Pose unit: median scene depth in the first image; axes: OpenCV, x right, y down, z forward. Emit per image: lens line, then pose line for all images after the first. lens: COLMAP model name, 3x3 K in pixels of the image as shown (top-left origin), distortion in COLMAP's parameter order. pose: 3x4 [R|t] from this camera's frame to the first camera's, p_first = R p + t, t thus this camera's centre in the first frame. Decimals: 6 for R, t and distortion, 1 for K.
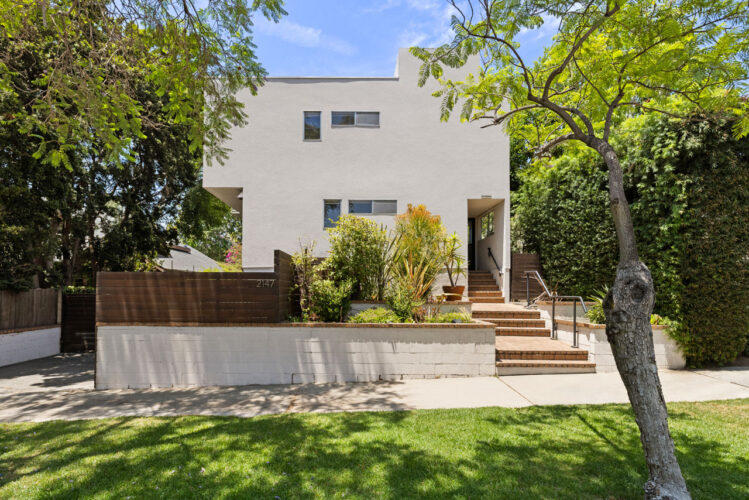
lens RADIAL K [[398.4, 0, 374.5], [0, 398.4, 250.0], [0, 0, 1]] dist [0.000817, 0.000307]
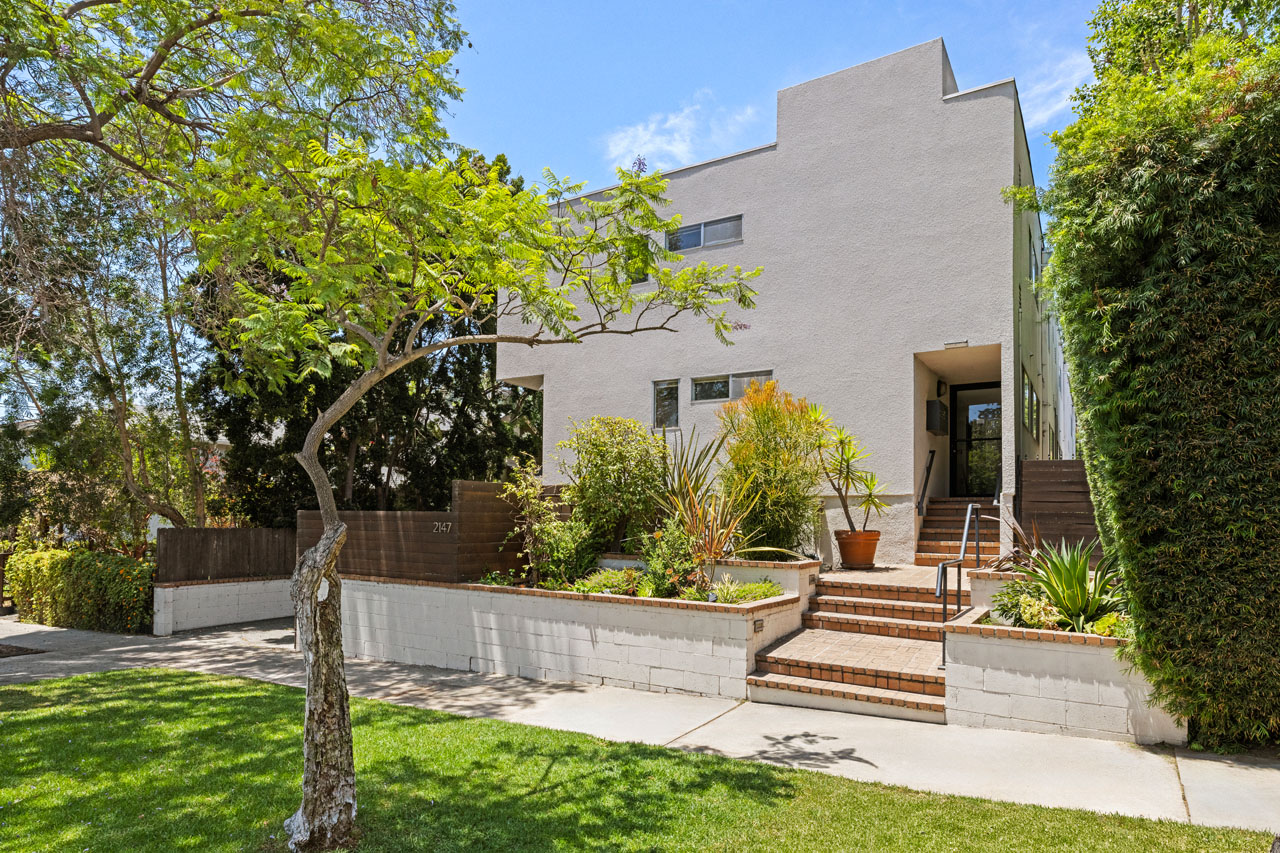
lens RADIAL K [[782.2, 0, 640.0], [0, 782.2, 426.5], [0, 0, 1]] dist [0.003727, 0.000530]
pose [[0.839503, -0.054089, -0.540656, 0.789958], [0.044064, 0.998533, -0.031475, -0.037239], [0.541565, 0.002600, 0.840655, 0.006374]]
